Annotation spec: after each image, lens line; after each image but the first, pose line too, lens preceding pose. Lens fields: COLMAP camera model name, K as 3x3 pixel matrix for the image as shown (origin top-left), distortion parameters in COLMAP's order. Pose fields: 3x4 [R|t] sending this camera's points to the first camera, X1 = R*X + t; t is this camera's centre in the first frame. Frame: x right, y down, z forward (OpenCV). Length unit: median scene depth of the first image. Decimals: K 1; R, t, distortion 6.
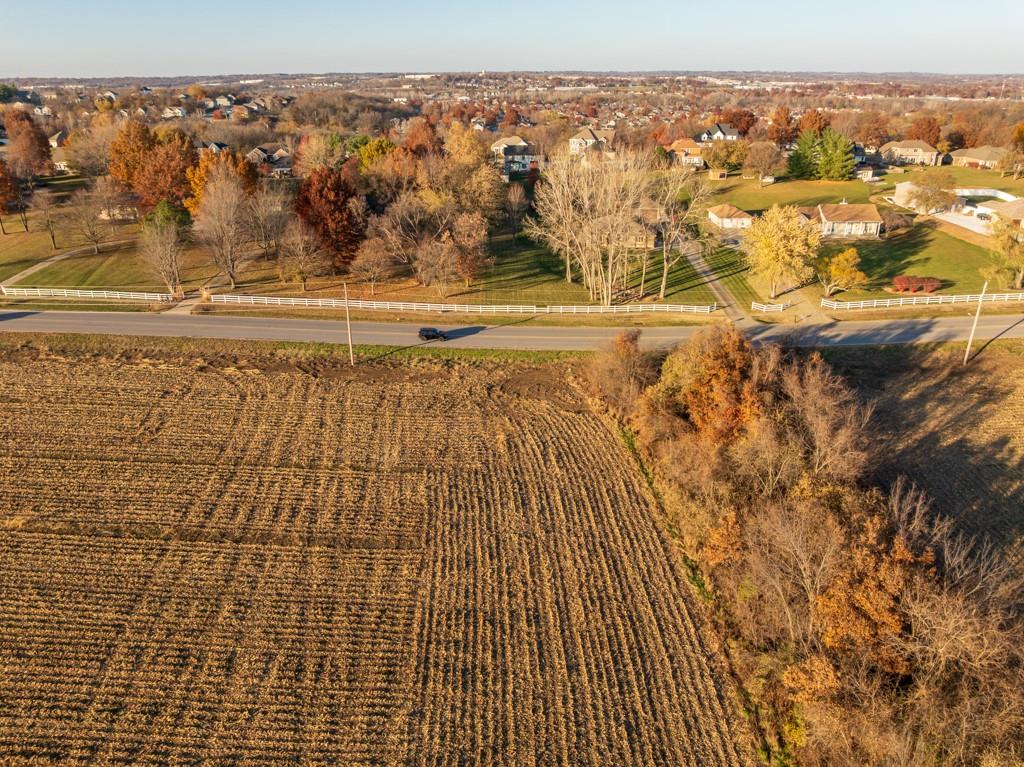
lens RADIAL K [[727.2, 0, 517.2], [0, 727.2, 378.4], [0, 0, 1]] dist [-0.041395, 0.000975]
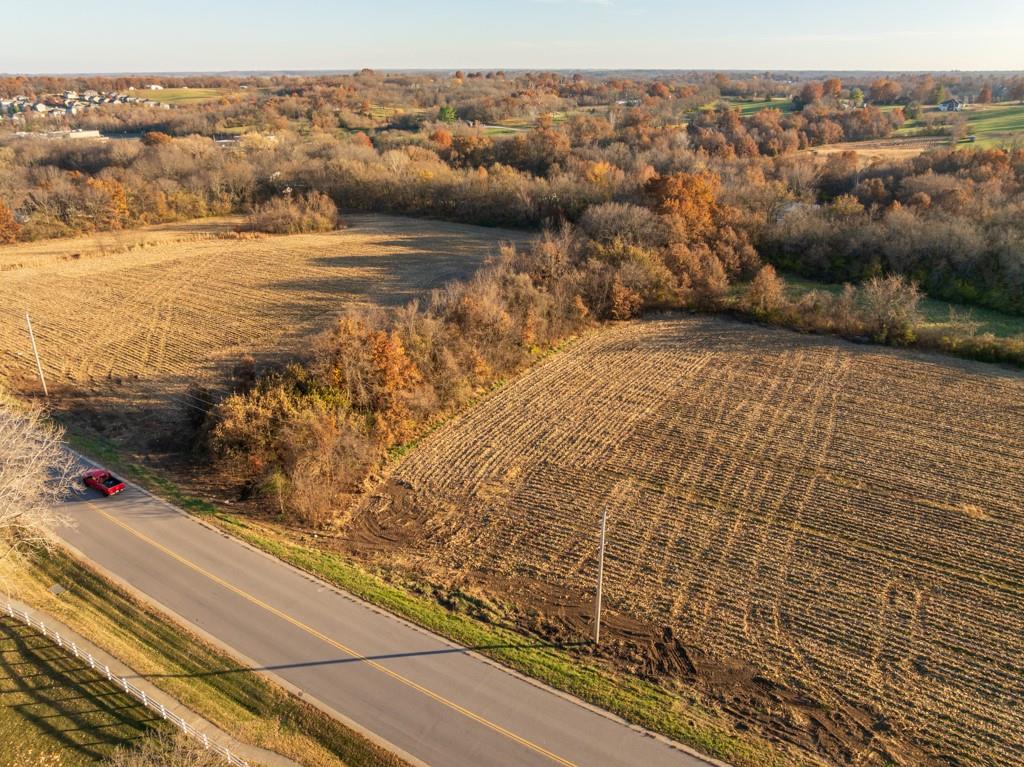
lens RADIAL K [[717.5, 0, 516.4], [0, 717.5, 388.7], [0, 0, 1]] dist [-0.053038, 0.020493]
pose [[-0.835377, -0.220536, 0.503496, -0.193165], [0.224617, 0.699060, 0.678868, -0.256690], [-0.501689, 0.680205, -0.534443, 0.558723]]
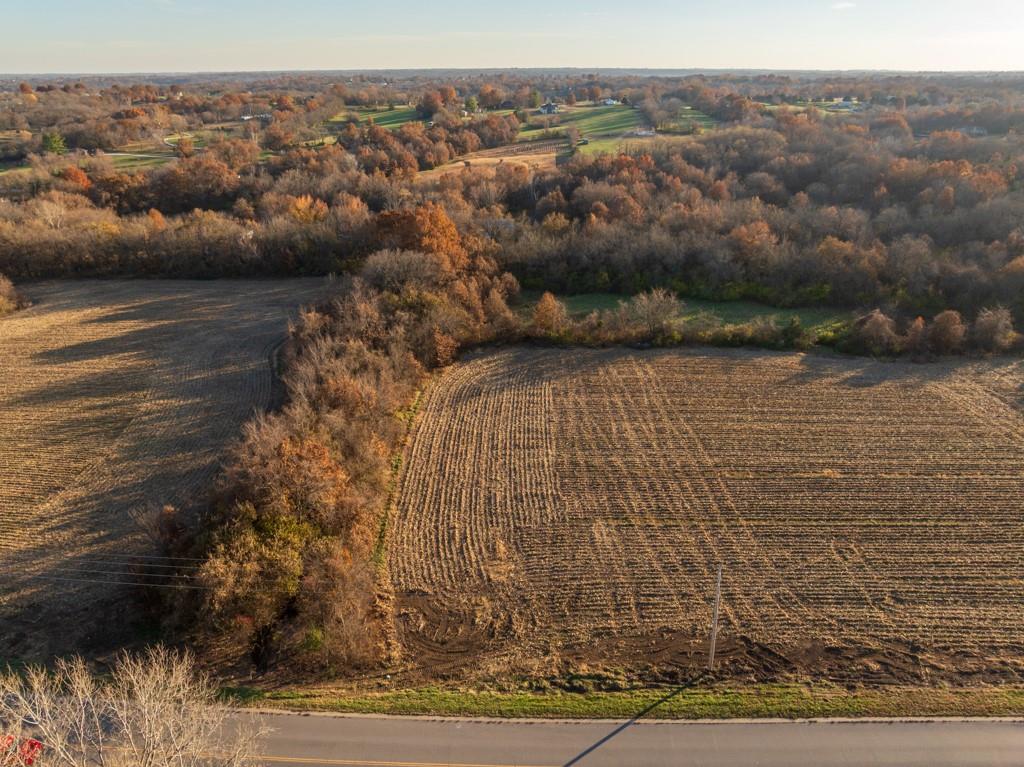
lens RADIAL K [[717.5, 0, 516.4], [0, 717.5, 388.7], [0, 0, 1]] dist [-0.053038, 0.020493]
pose [[-0.998549, -0.019315, 0.050262, -0.035481], [0.024326, 0.670936, 0.741116, -0.326074], [-0.048037, 0.741263, -0.669493, 0.589864]]
